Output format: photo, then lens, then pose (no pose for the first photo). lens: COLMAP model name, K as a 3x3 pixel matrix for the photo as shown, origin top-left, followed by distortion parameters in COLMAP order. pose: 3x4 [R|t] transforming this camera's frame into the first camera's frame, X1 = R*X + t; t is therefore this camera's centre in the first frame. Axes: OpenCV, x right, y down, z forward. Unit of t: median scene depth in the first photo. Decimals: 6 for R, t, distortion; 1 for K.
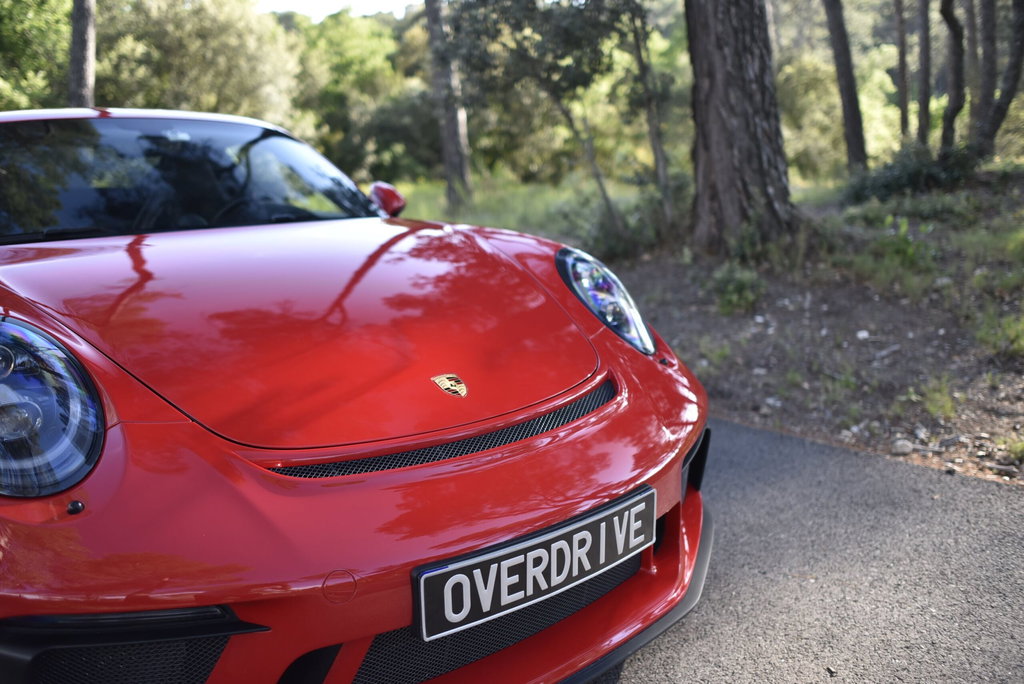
lens RADIAL K [[838.1, 0, 507.2], [0, 838.1, 342.1], [0, 0, 1]] dist [-0.073202, 0.061585]
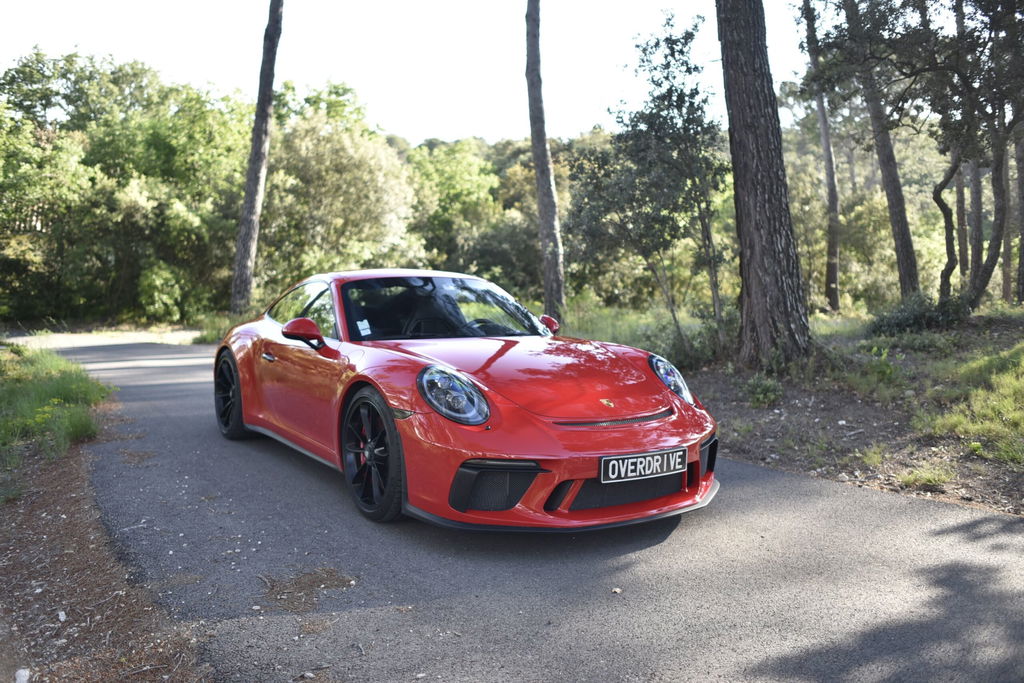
lens RADIAL K [[838.1, 0, 507.6], [0, 838.1, 341.6], [0, 0, 1]] dist [-0.073202, 0.061585]
pose [[0.994887, 0.044953, -0.090437, -0.044942], [-0.056975, 0.989195, -0.135083, 0.069182], [0.083387, 0.139545, 0.986698, -0.477692]]
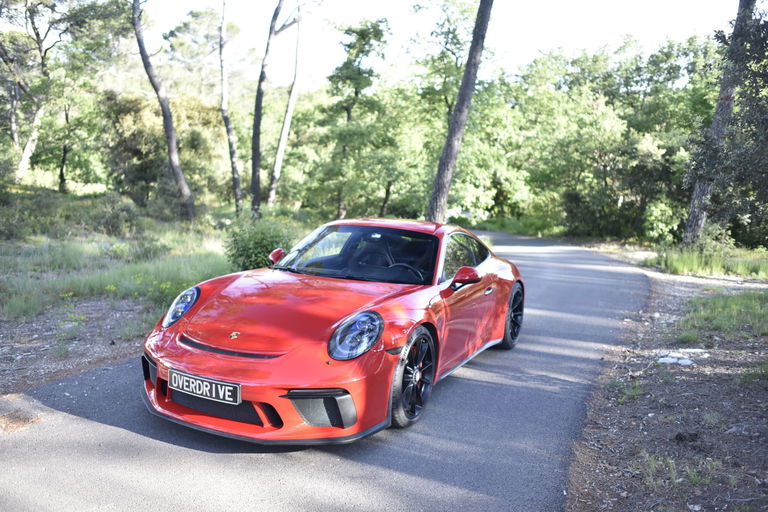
lens RADIAL K [[628.6, 0, 368.2], [0, 628.6, 249.8], [0, 0, 1]] dist [-0.073202, 0.061585]
pose [[0.406887, 0.130953, -0.904043, 0.698605], [-0.235716, 0.971206, 0.034591, -0.145589], [0.882542, 0.199023, 0.426039, 0.108133]]
